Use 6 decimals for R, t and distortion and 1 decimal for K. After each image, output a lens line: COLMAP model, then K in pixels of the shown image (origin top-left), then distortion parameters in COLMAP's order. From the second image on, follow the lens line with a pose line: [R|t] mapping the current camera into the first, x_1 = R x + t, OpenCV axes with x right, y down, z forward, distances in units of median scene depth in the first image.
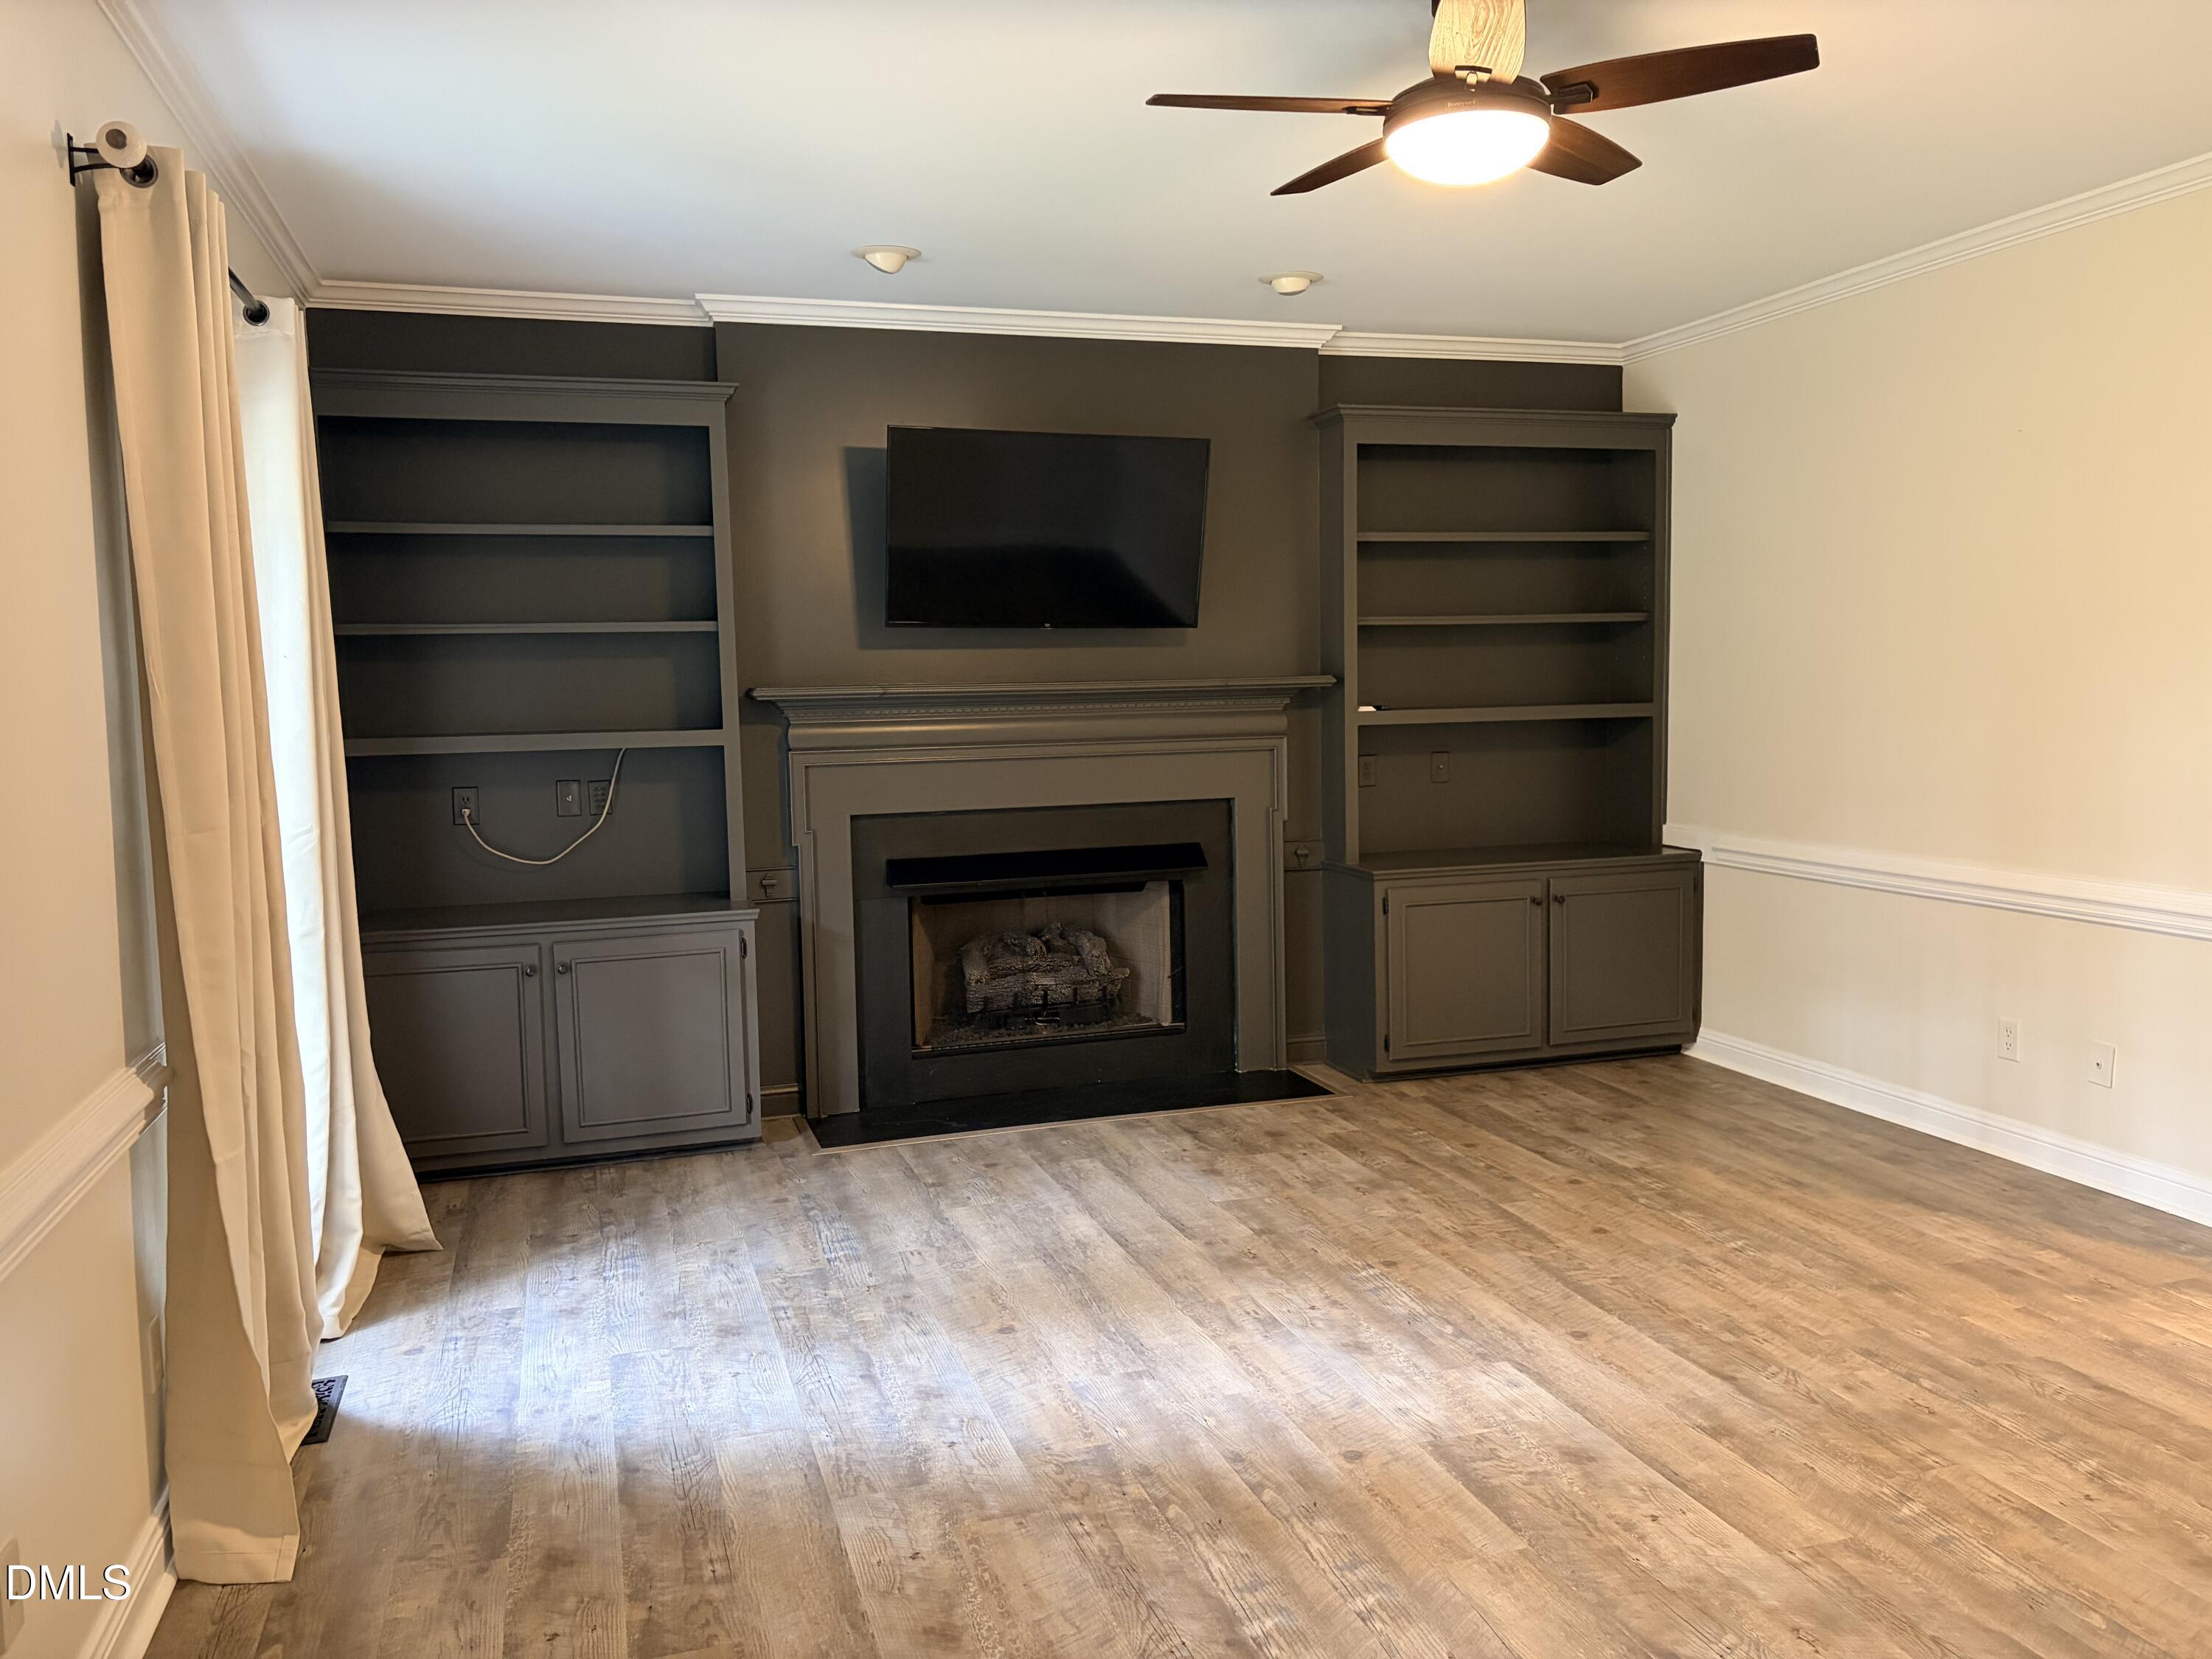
lens RADIAL K [[1664.5, 0, 1106.0], [0, 1664.5, 829.5], [0, 0, 1]] dist [0.032554, -0.001355]
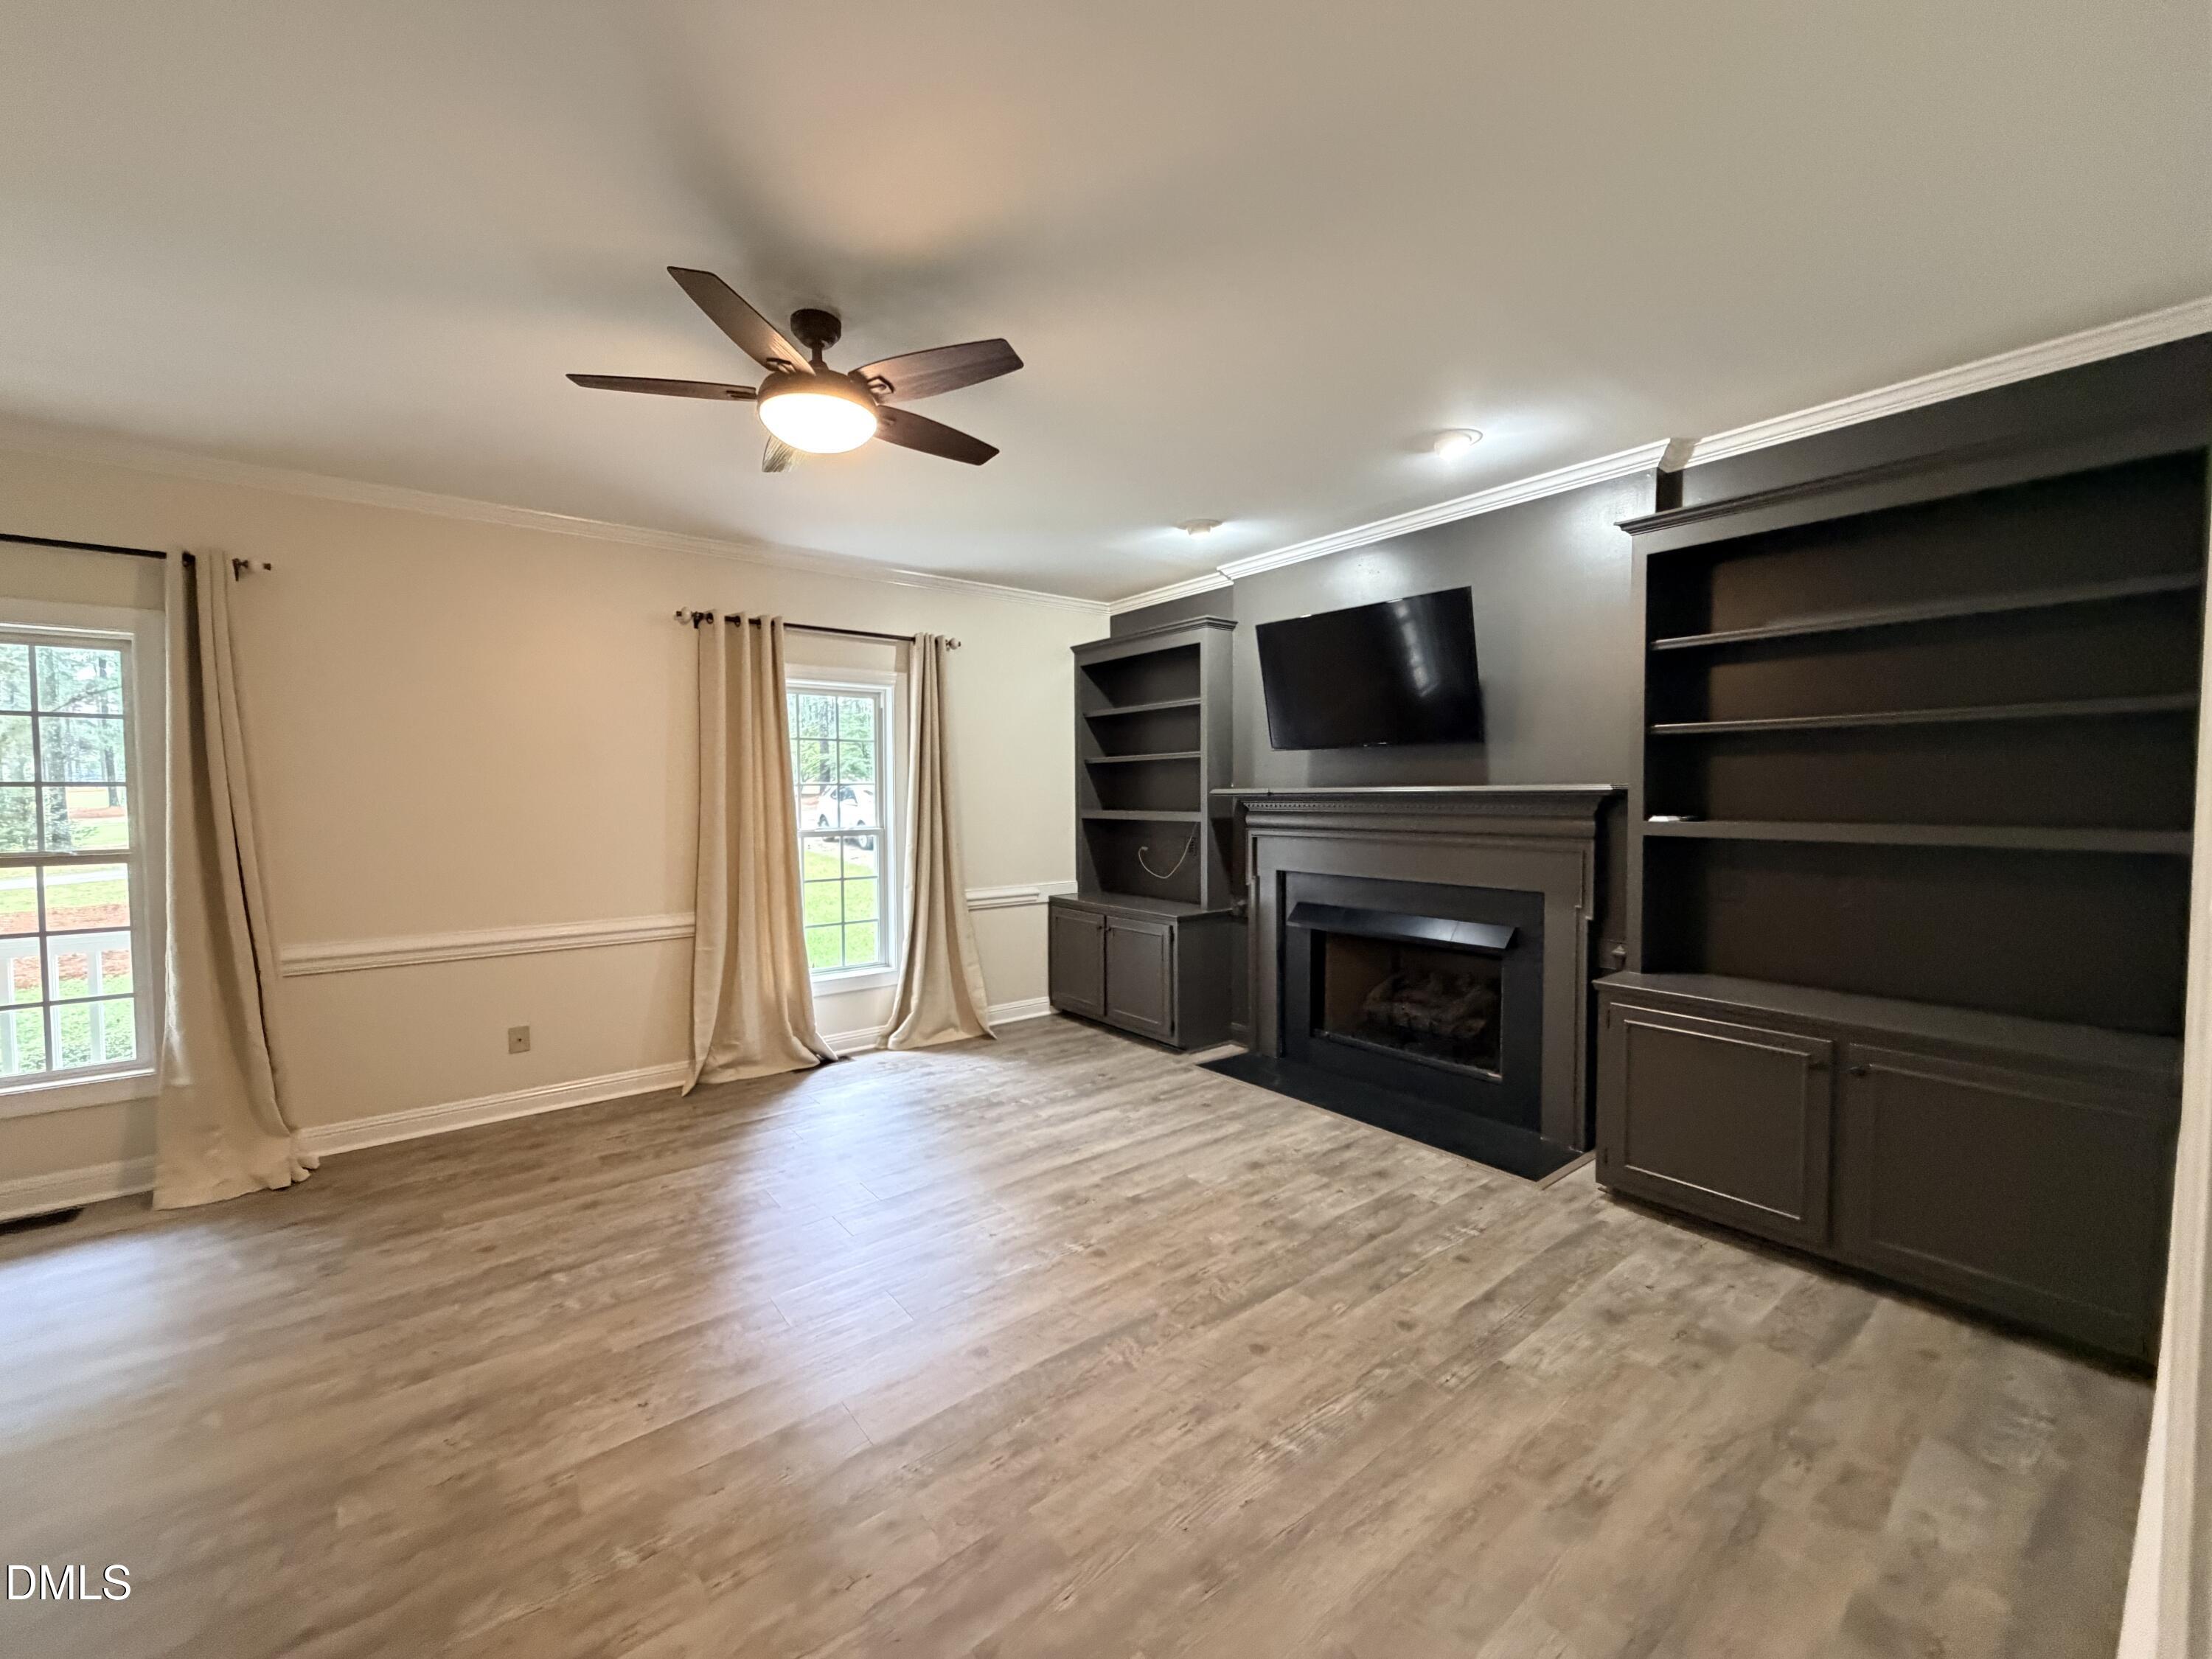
lens RADIAL K [[878.4, 0, 1096.1], [0, 878.4, 823.7], [0, 0, 1]] dist [0.001091, -0.000116]
pose [[0.349190, 0.051455, -0.935638, 0.693178], [-0.087378, 0.995929, 0.022160, -0.068708], [0.932969, 0.074017, 0.352264, 0.666564]]
